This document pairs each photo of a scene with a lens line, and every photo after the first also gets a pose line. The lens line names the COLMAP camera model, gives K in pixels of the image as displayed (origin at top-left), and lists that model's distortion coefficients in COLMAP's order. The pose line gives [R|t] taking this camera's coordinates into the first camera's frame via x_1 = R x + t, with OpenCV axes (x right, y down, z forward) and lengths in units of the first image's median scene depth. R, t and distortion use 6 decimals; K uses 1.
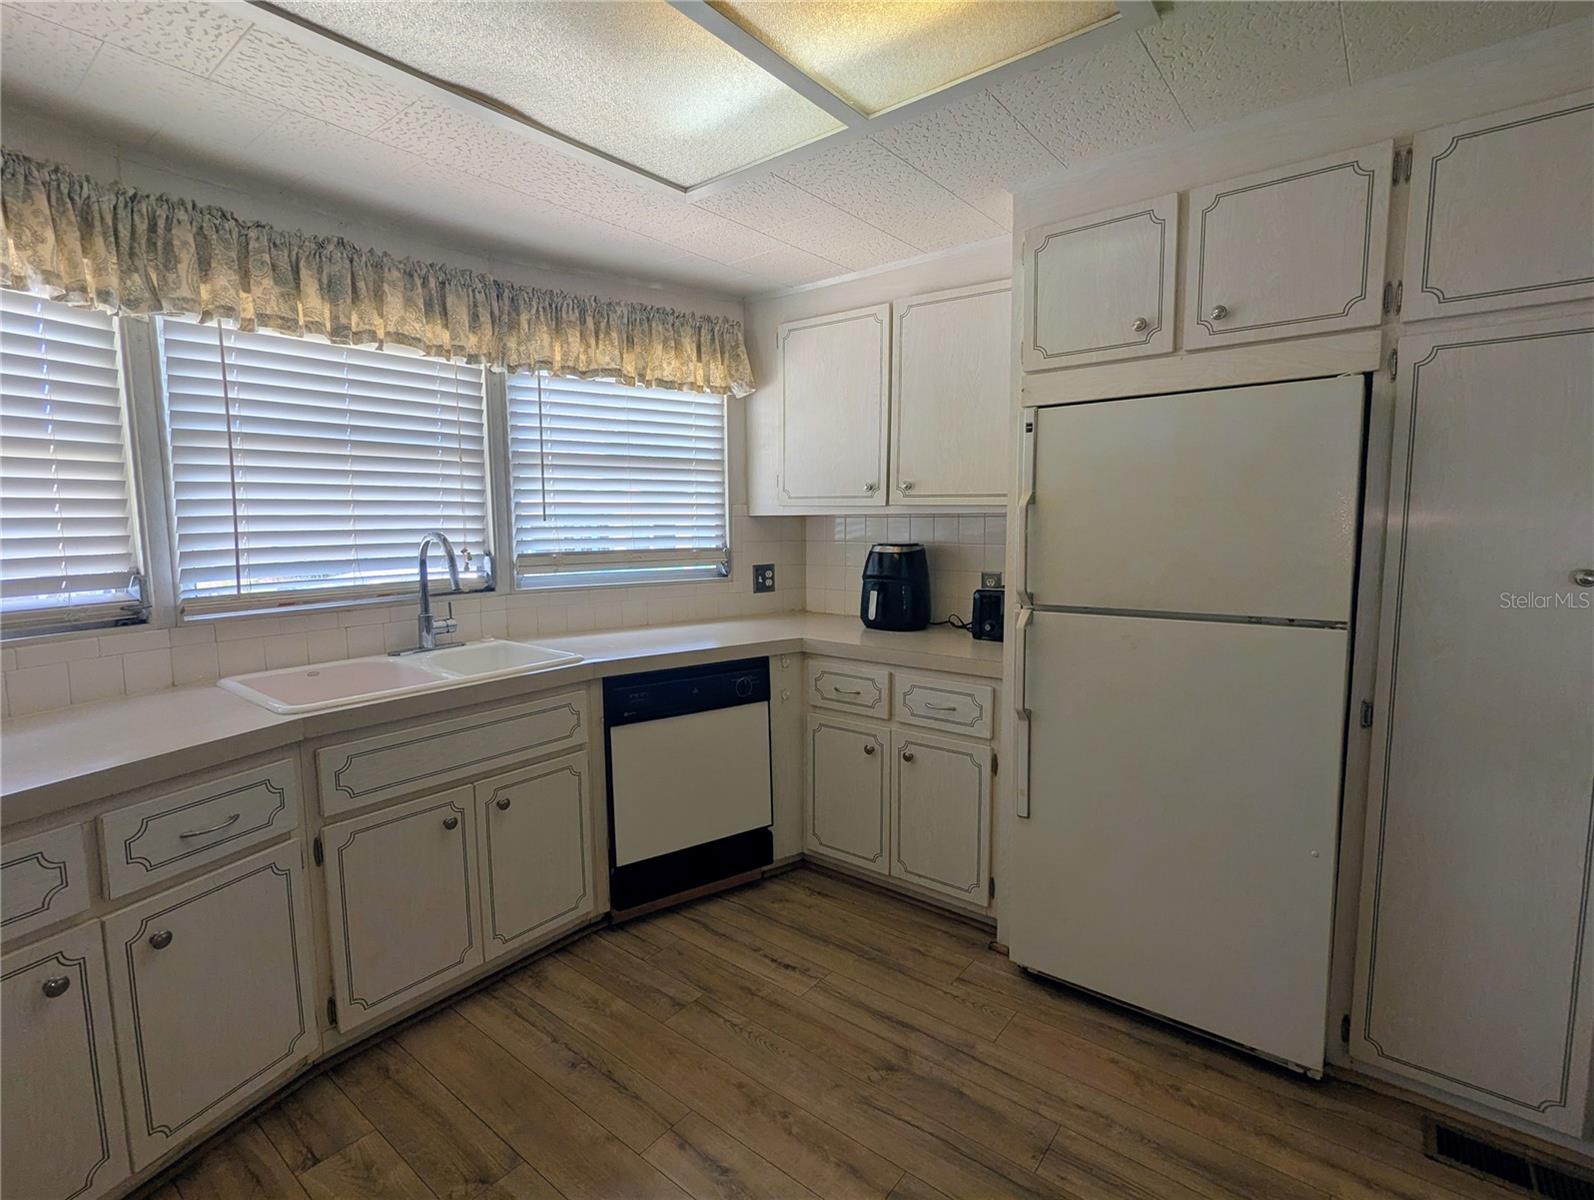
lens RADIAL K [[757.5, 0, 797.0], [0, 757.5, 600.0], [0, 0, 1]] dist [-0.007991, 0.003784]
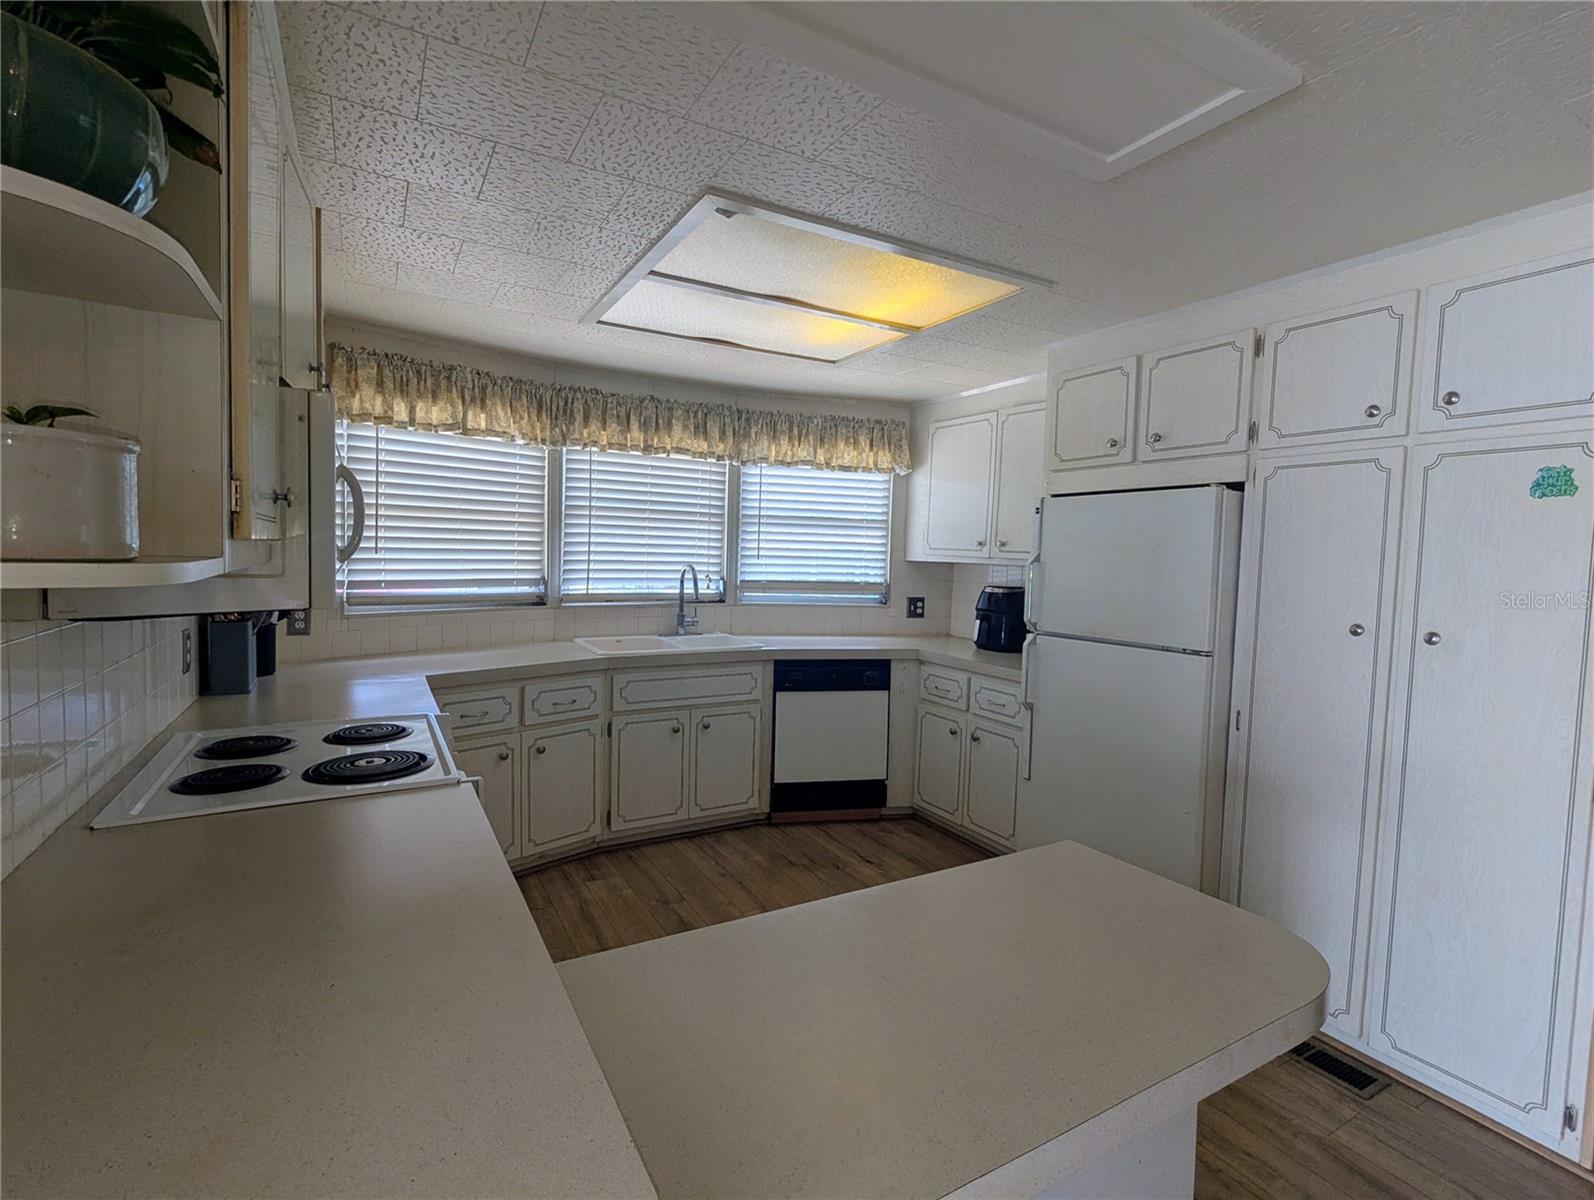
lens RADIAL K [[757.5, 0, 797.0], [0, 757.5, 600.0], [0, 0, 1]] dist [-0.007991, 0.003784]
pose [[0.928192, 0.058490, -0.367475, 0.343911], [-0.076208, 0.996516, -0.033879, 0.026505], [0.364213, 0.059451, 0.929416, -0.437392]]
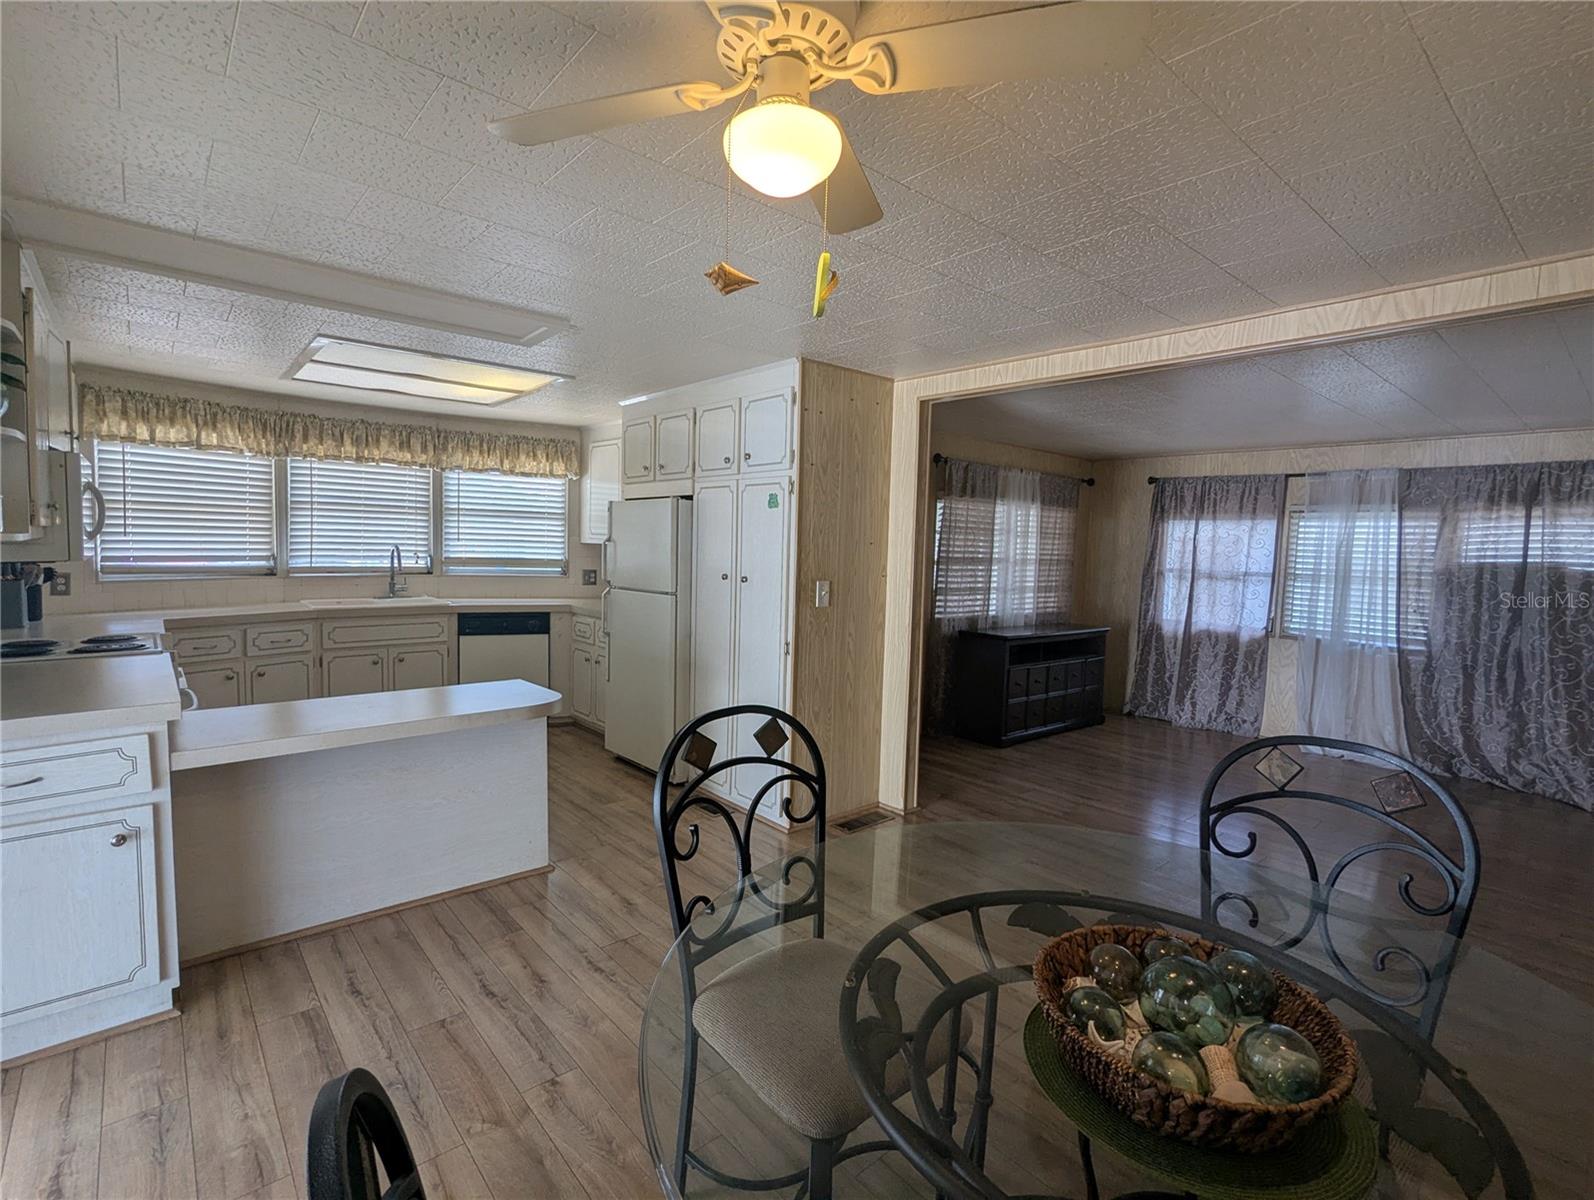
lens RADIAL K [[757.5, 0, 797.0], [0, 757.5, 600.0], [0, 0, 1]] dist [-0.007991, 0.003784]
pose [[0.982214, 0.050137, -0.180945, 1.059096], [-0.056557, 0.997934, -0.030495, 0.071742], [0.179042, 0.040186, 0.983020, -0.945355]]
